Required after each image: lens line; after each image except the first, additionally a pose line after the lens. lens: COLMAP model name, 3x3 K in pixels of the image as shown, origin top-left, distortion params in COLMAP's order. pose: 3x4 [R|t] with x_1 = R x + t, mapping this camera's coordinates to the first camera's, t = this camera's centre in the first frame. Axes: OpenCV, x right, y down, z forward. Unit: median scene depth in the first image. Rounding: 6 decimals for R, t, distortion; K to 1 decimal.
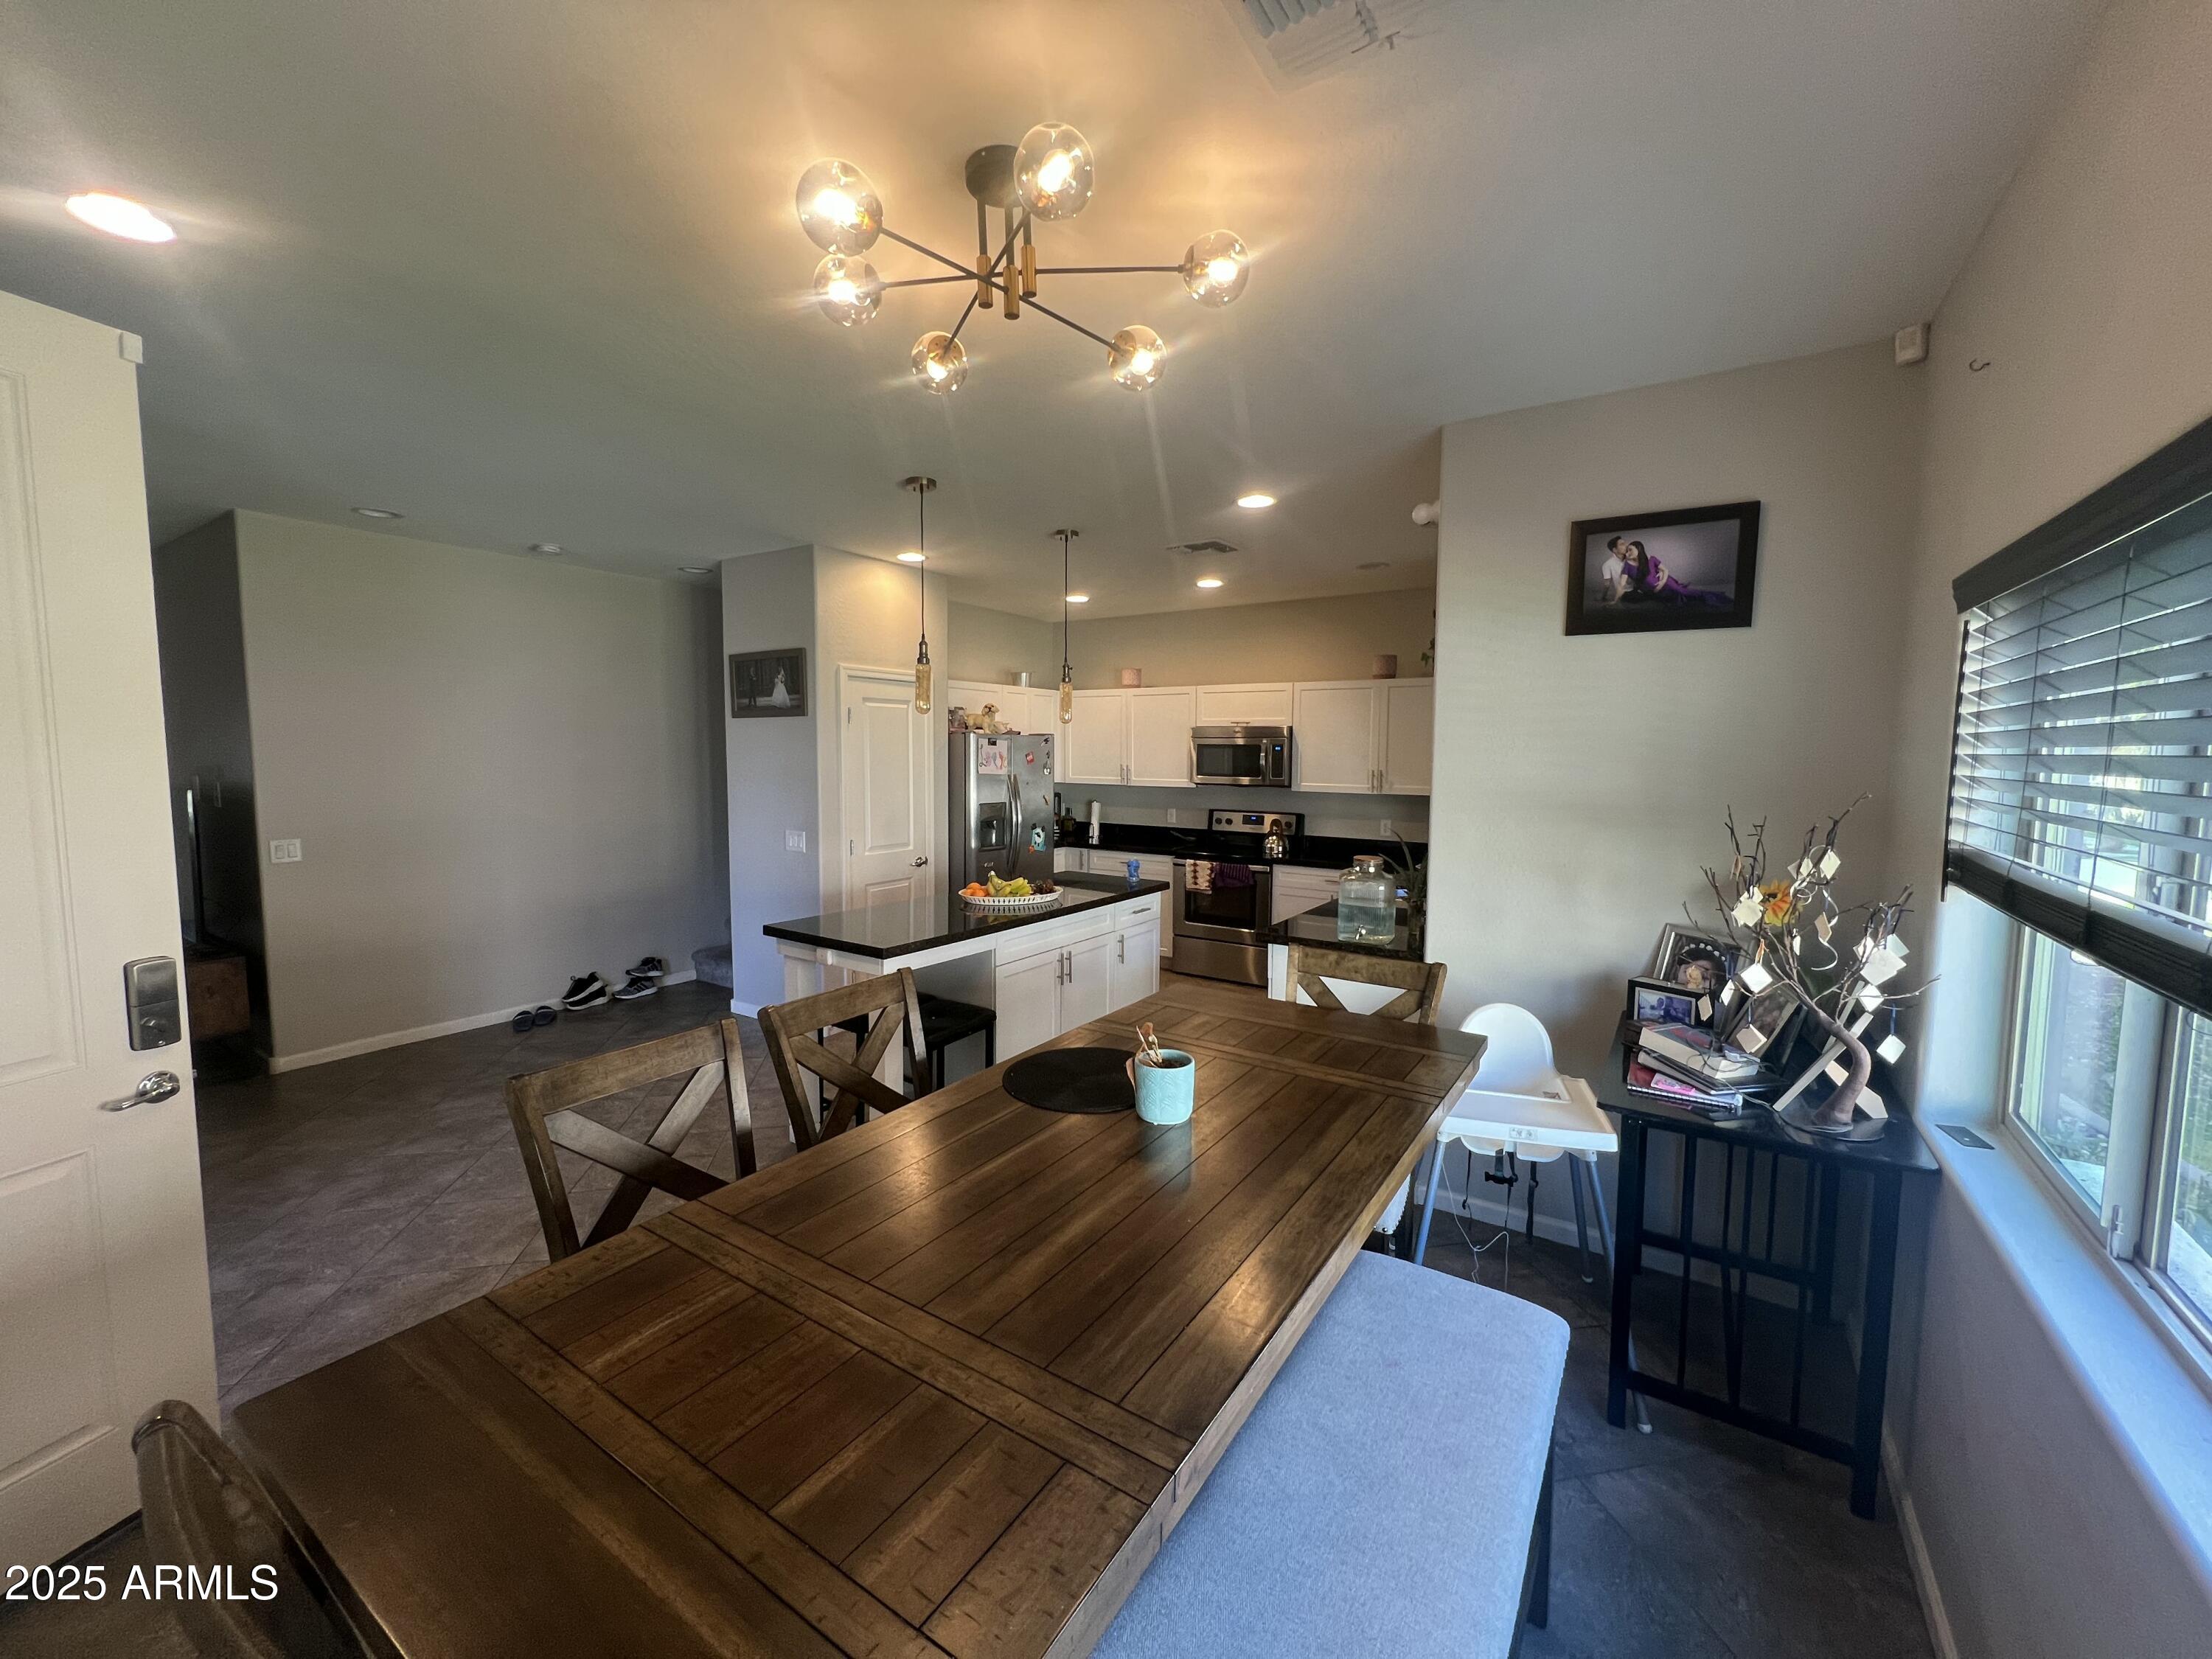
lens RADIAL K [[880.6, 0, 1109.7], [0, 880.6, 821.9], [0, 0, 1]] dist [-0.000650, -0.000113]
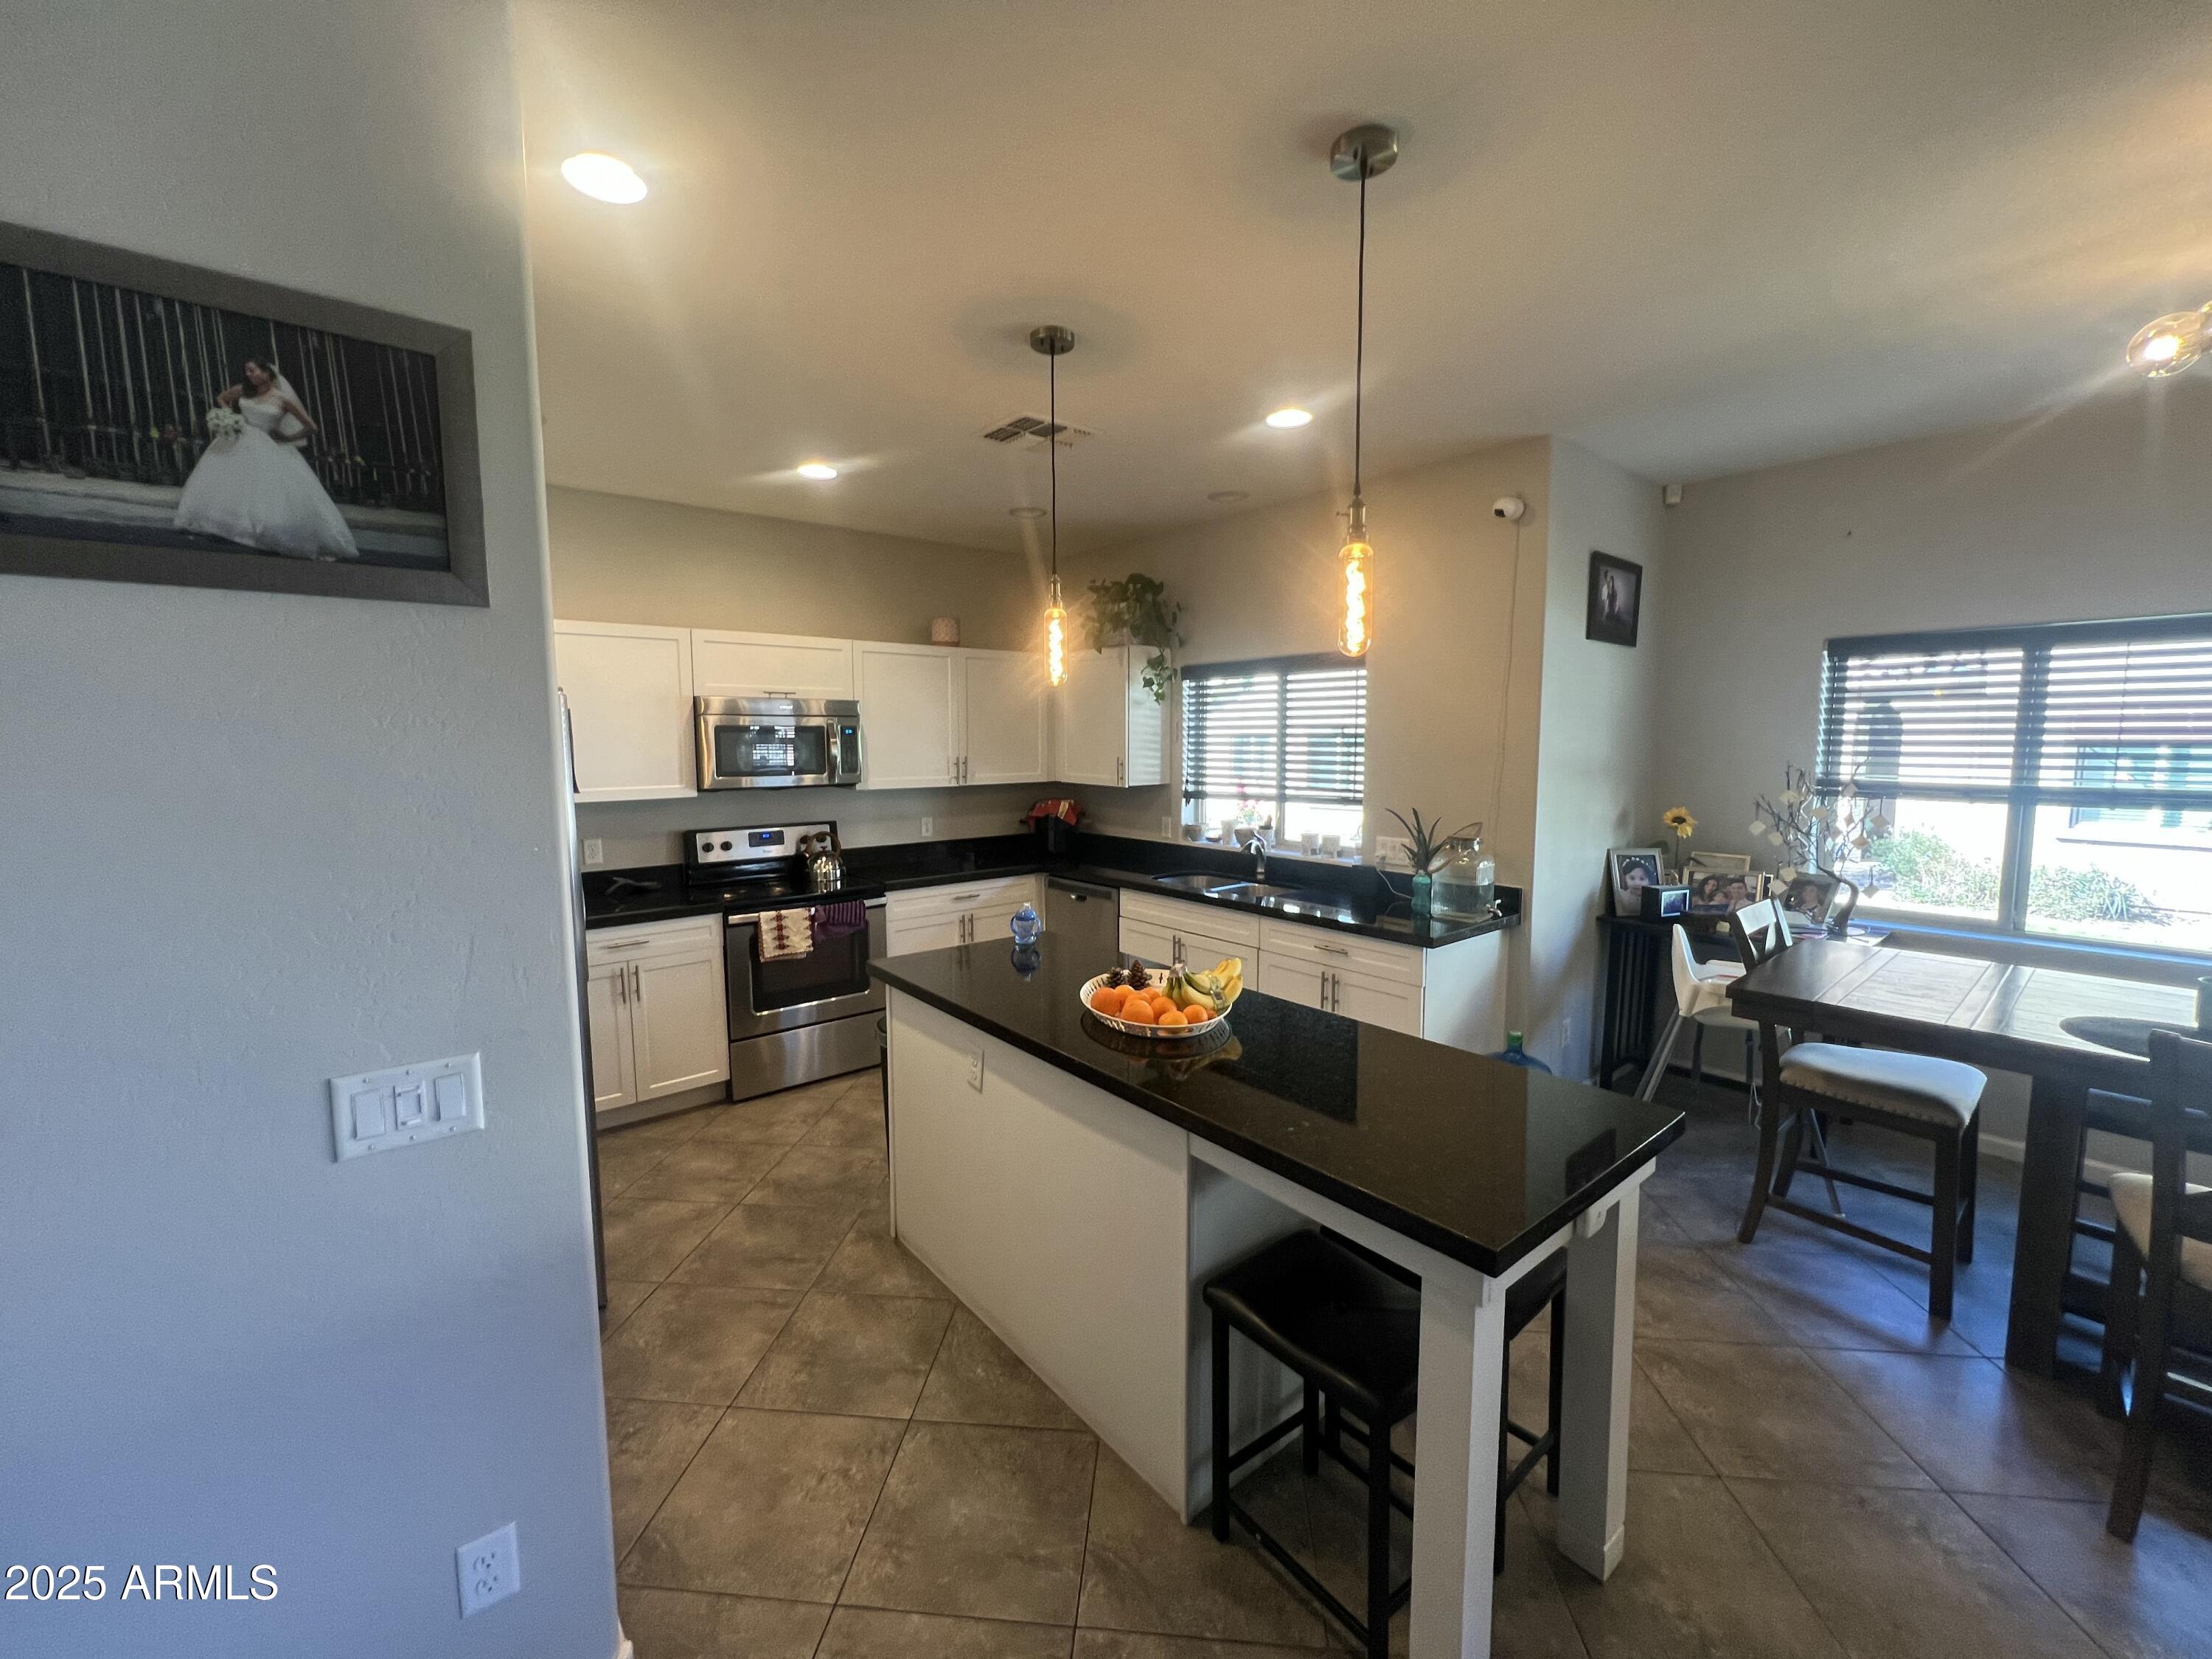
lens RADIAL K [[880.6, 0, 1109.7], [0, 880.6, 821.9], [0, 0, 1]] dist [-0.000650, -0.000113]
pose [[0.300070, -0.097252, 0.948947, -0.419128], [0.083491, 0.993649, 0.075432, -0.046469], [-0.950256, 0.056593, 0.306284, 0.579108]]
